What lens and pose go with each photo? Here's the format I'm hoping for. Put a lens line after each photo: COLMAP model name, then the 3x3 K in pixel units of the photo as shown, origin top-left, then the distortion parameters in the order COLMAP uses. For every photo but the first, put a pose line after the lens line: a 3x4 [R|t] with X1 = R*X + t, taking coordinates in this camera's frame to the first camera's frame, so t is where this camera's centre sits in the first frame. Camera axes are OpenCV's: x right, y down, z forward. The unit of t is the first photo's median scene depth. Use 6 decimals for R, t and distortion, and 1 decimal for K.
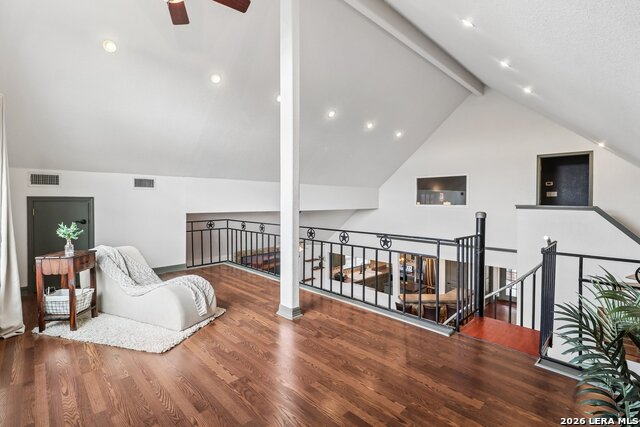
lens RADIAL K [[298.4, 0, 319.8], [0, 298.4, 209.0], [0, 0, 1]] dist [-0.000196, -0.004073]
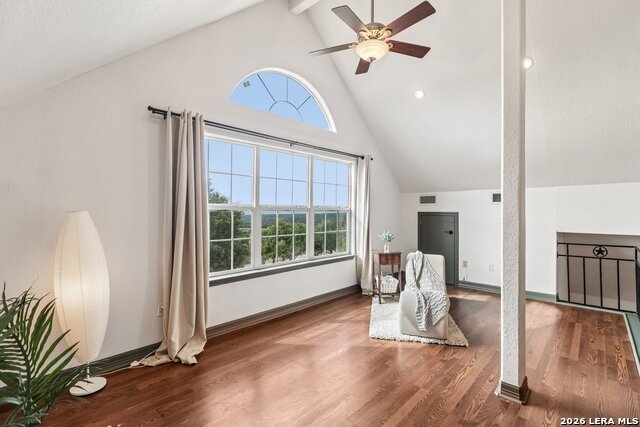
lens RADIAL K [[298.4, 0, 319.8], [0, 298.4, 212.4], [0, 0, 1]] dist [-0.000196, -0.004073]
pose [[0.008054, -0.002232, -0.999965, 0.445720], [-0.034659, 0.999396, -0.002510, -0.018179], [0.999367, 0.034678, 0.007972, 0.468260]]
